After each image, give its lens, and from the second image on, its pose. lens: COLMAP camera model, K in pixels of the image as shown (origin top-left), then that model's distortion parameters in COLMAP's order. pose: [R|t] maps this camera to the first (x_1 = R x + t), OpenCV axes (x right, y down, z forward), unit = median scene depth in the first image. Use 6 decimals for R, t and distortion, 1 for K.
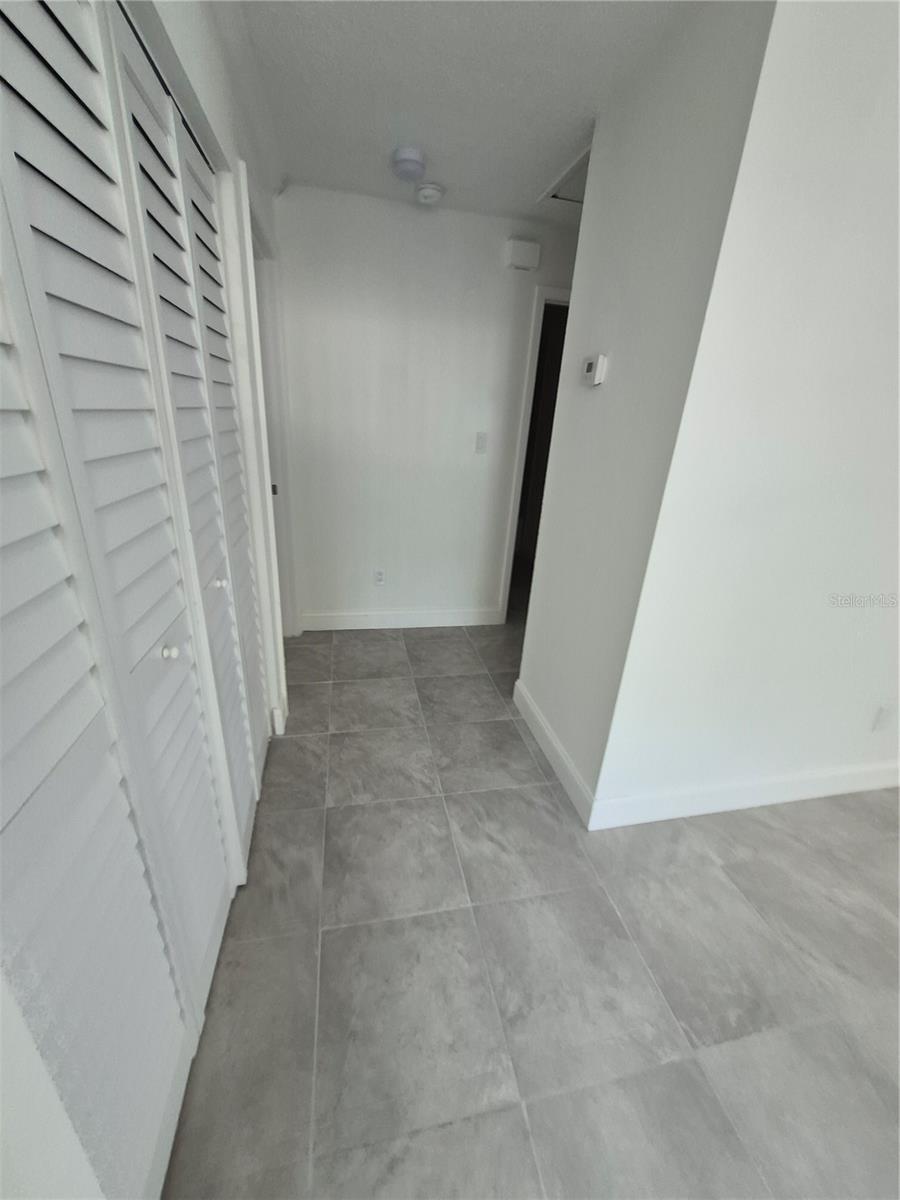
lens RADIAL K [[468.8, 0, 451.4], [0, 468.8, 596.3], [0, 0, 1]] dist [0.000061, -0.000983]
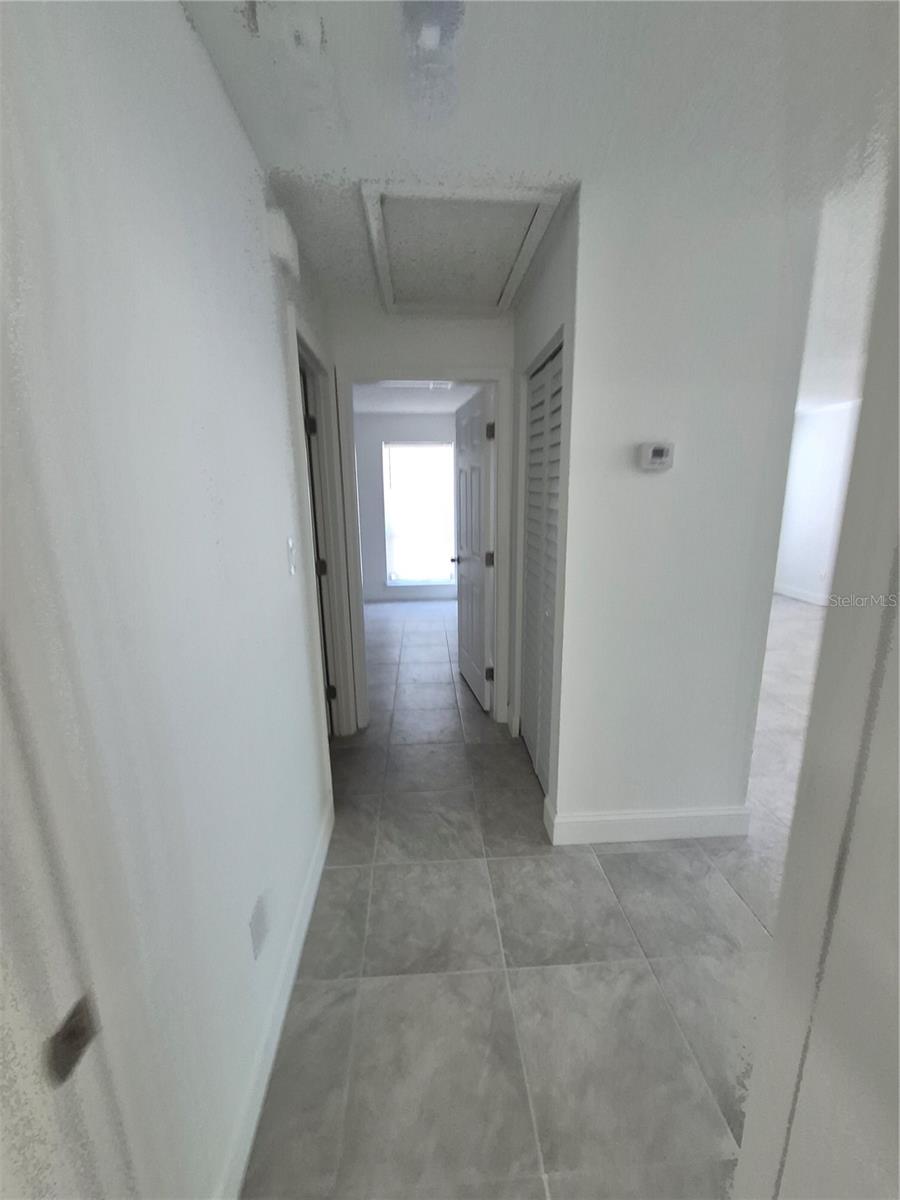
lens RADIAL K [[468.8, 0, 446.0], [0, 468.8, 592.2], [0, 0, 1]] dist [0.000061, -0.000983]
pose [[0.150322, -0.257509, 0.954512, -0.527524], [0.378884, 0.906772, 0.184961, -0.369466], [-0.913154, 0.333846, 0.233874, 0.837056]]
